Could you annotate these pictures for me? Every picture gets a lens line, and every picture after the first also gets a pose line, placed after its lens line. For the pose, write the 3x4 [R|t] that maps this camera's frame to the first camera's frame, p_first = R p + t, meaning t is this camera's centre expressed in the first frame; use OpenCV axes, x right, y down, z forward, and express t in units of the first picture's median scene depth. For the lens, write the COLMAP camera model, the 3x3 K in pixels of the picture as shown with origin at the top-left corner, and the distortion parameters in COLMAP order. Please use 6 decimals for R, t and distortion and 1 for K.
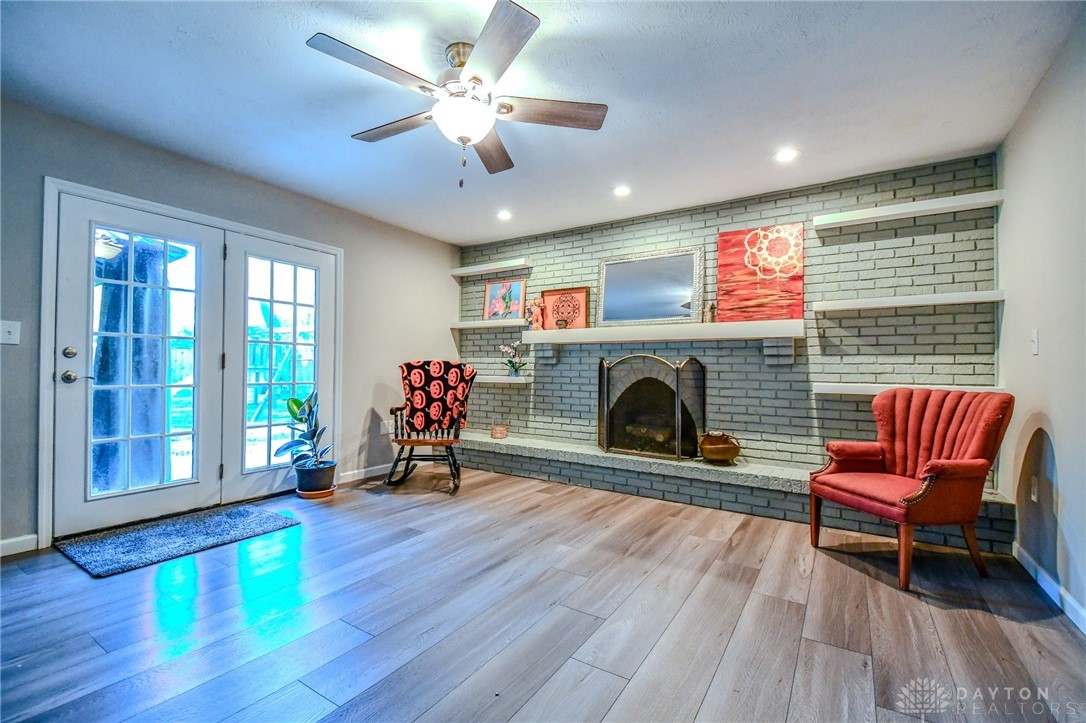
lens RADIAL K [[468.7, 0, 543.0], [0, 468.7, 361.5], [0, 0, 1]] dist [0.017009, -0.022009]
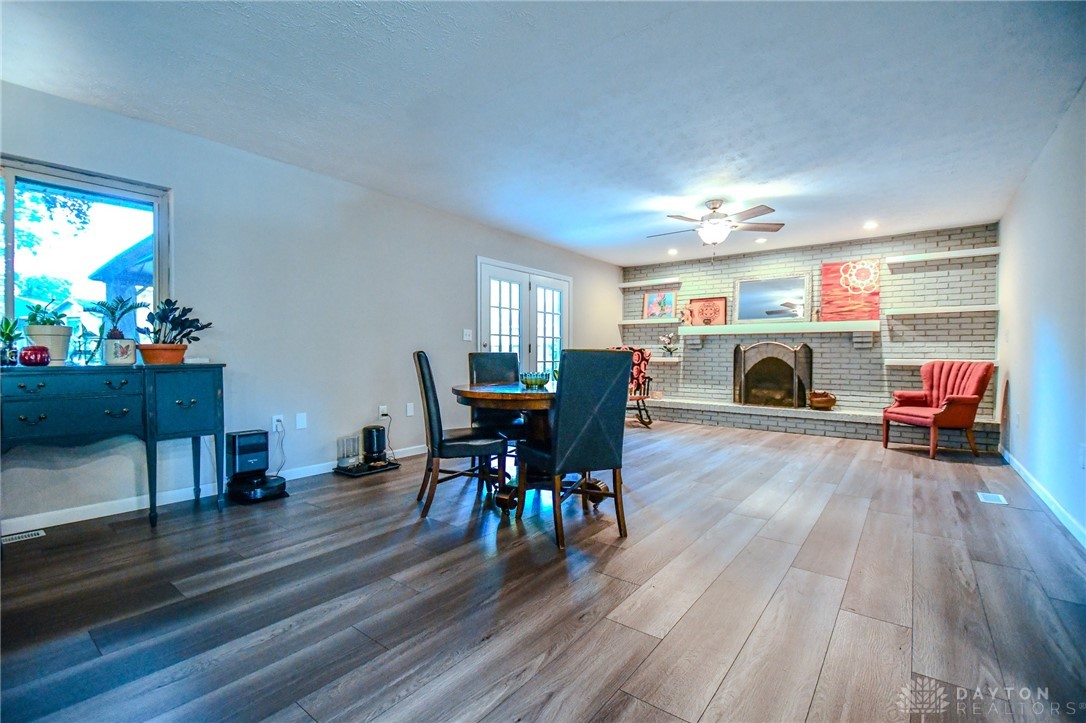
lens RADIAL K [[481.0, 0, 543.0], [0, 481.0, 361.5], [0, 0, 1]] dist [0.019213, -0.030139]
pose [[0.996389, -0.005269, -0.084742, -0.438793], [0.007893, 0.999499, 0.030660, -0.005800], [0.084537, -0.031218, 0.995931, -0.722011]]
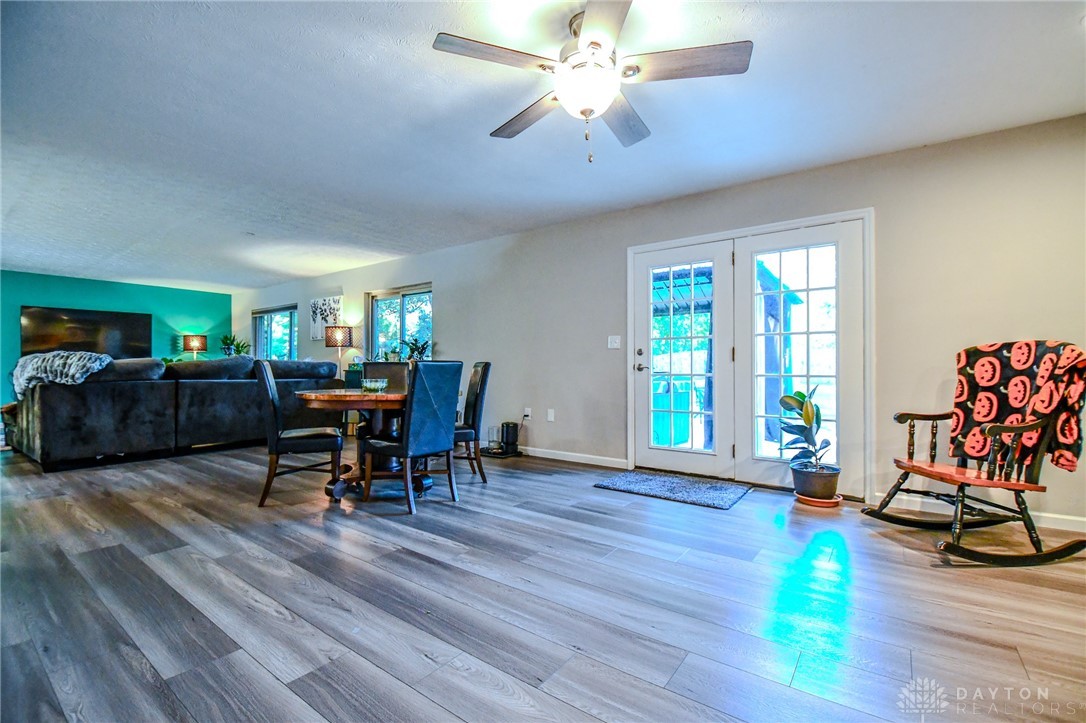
lens RADIAL K [[481.0, 0, 543.0], [0, 481.0, 361.5], [0, 0, 1]] dist [0.019213, -0.030139]
pose [[-0.077448, -0.019478, -0.996806, 0.471830], [0.017552, 0.999628, -0.020897, 0.029940], [0.996842, -0.019115, -0.077078, 0.571139]]
